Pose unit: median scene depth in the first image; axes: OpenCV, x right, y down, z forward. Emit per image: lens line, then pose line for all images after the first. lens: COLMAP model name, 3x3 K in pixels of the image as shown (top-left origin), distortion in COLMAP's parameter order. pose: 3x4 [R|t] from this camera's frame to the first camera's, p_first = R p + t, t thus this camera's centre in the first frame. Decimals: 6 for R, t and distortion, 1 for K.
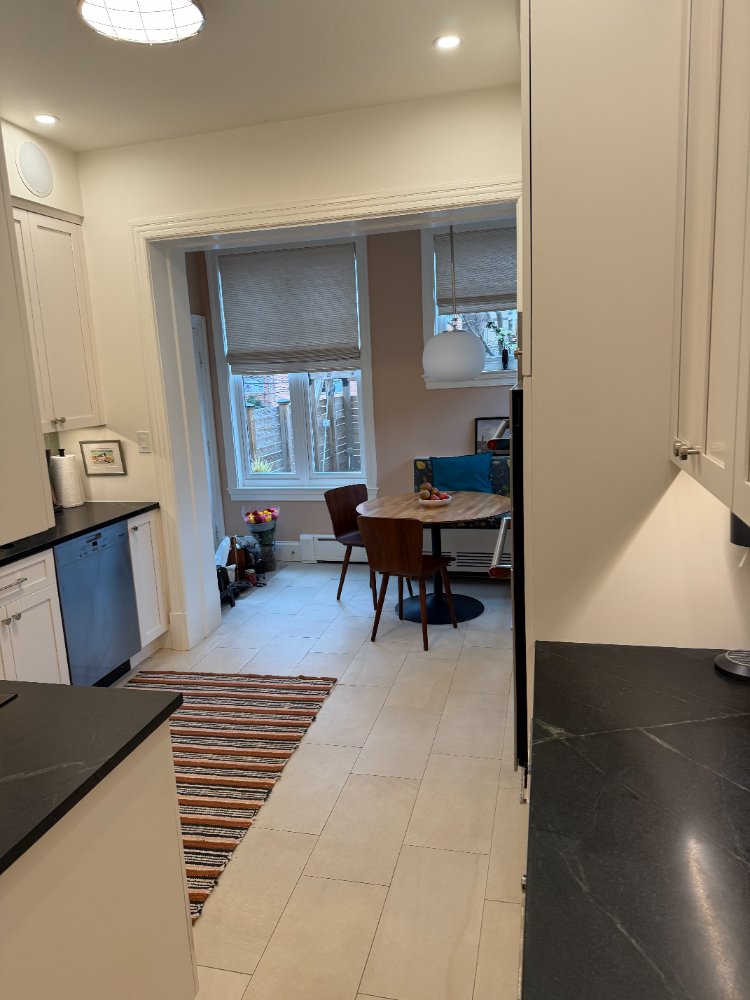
lens RADIAL K [[711.0, 0, 380.8], [0, 711.0, 499.9], [0, 0, 1]] dist [0.041693, -0.061287]
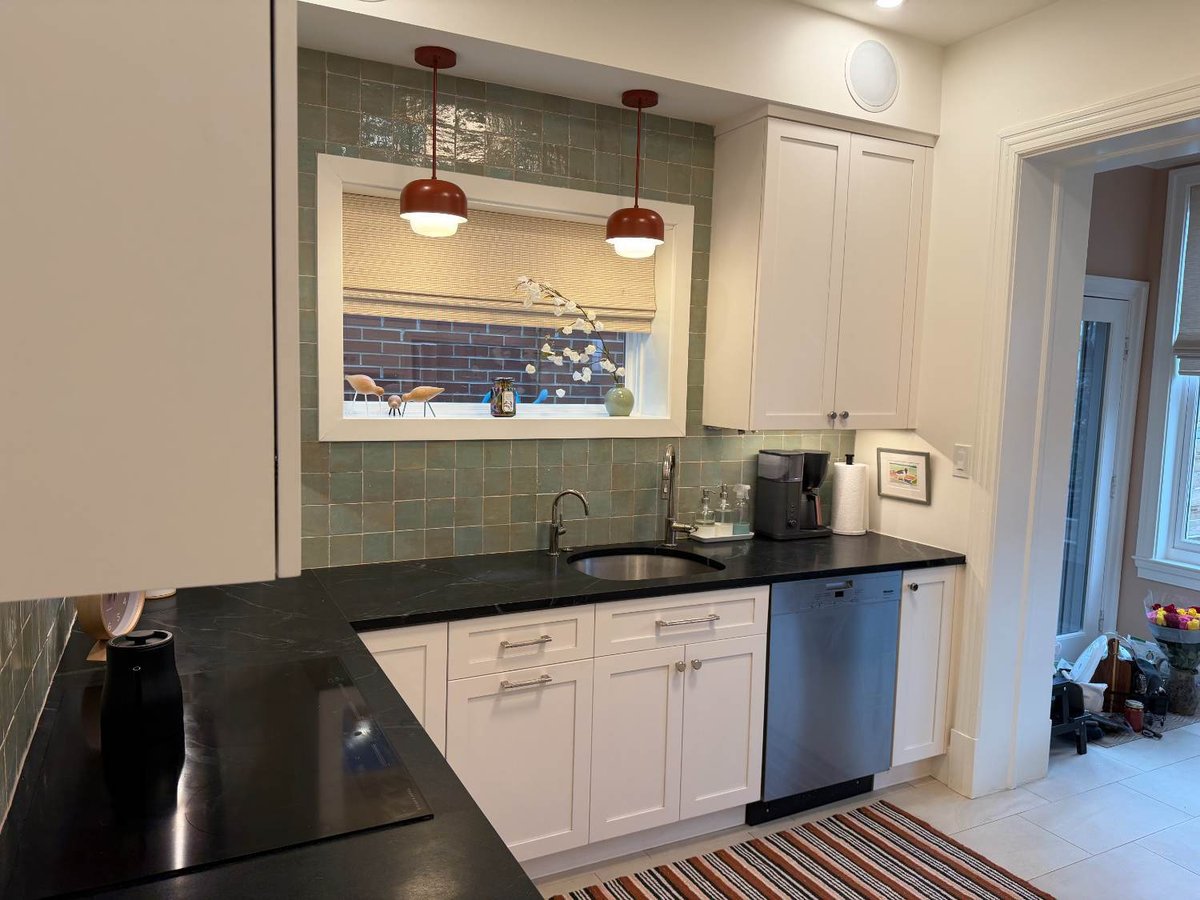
lens RADIAL K [[853.2, 0, 599.3], [0, 853.2, 453.4], [0, 0, 1]] dist [0.041693, -0.061287]
pose [[0.643011, 0.135005, -0.753864, 0.047832], [-0.194317, 0.980889, 0.009918, -0.030087], [0.740795, 0.140111, 0.656956, 0.228360]]
